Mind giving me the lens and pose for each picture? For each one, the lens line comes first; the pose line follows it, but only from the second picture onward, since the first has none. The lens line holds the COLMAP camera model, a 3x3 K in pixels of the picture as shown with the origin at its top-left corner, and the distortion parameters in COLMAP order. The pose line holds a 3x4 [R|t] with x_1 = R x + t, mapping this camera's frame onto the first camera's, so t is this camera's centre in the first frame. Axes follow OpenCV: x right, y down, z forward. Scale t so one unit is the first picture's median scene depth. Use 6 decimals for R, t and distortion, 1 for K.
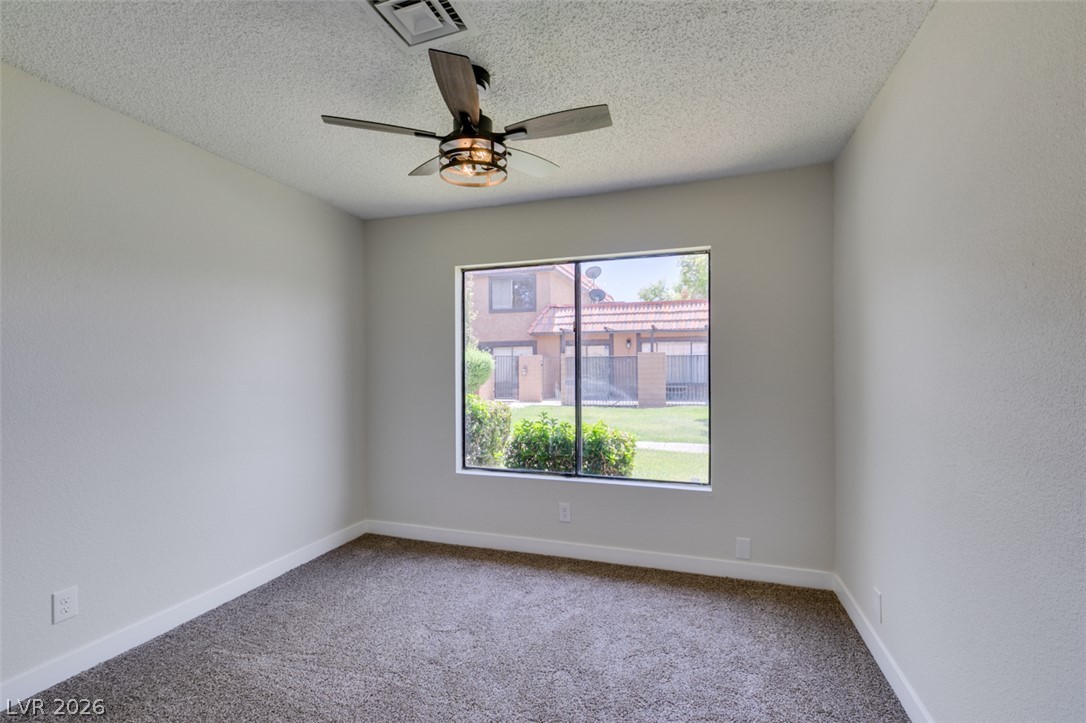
lens RADIAL K [[490.7, 0, 539.5], [0, 490.7, 364.7], [0, 0, 1]] dist [-0.004130, -0.000627]
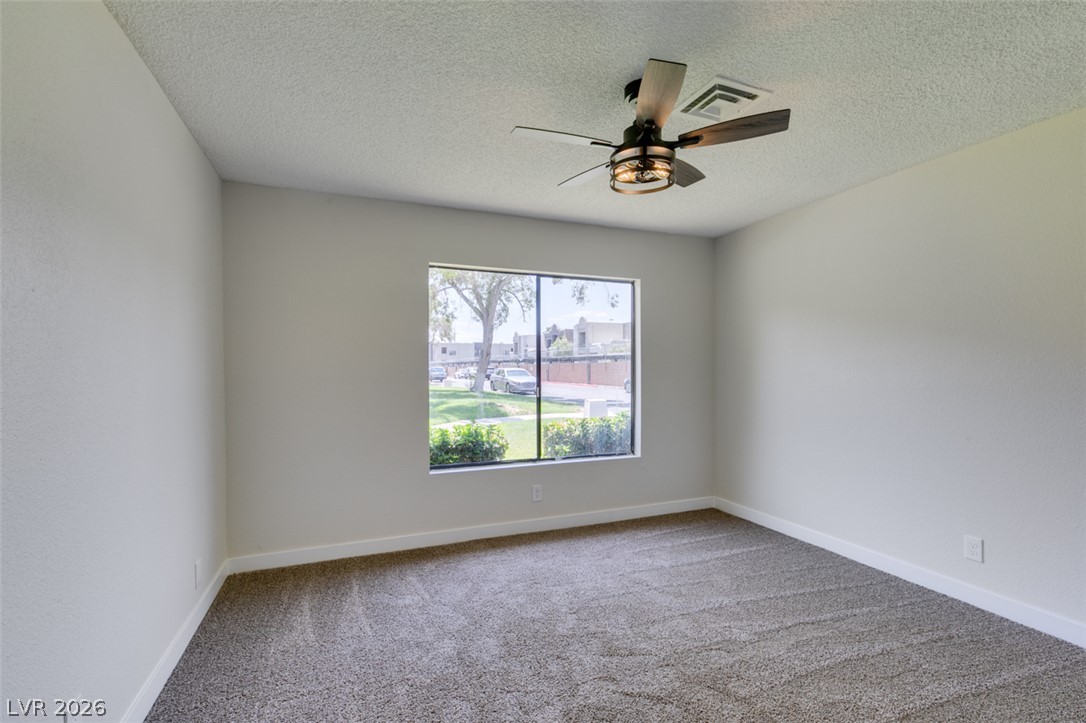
lens RADIAL K [[484.9, 0, 540.0], [0, 484.9, 364.7], [0, 0, 1]] dist [-0.001596, -0.000311]
pose [[0.758044, 0.001598, 0.652202, -0.661053], [-0.018027, 0.999666, 0.018503, -0.021510], [-0.651954, -0.025783, 0.757820, 0.132718]]
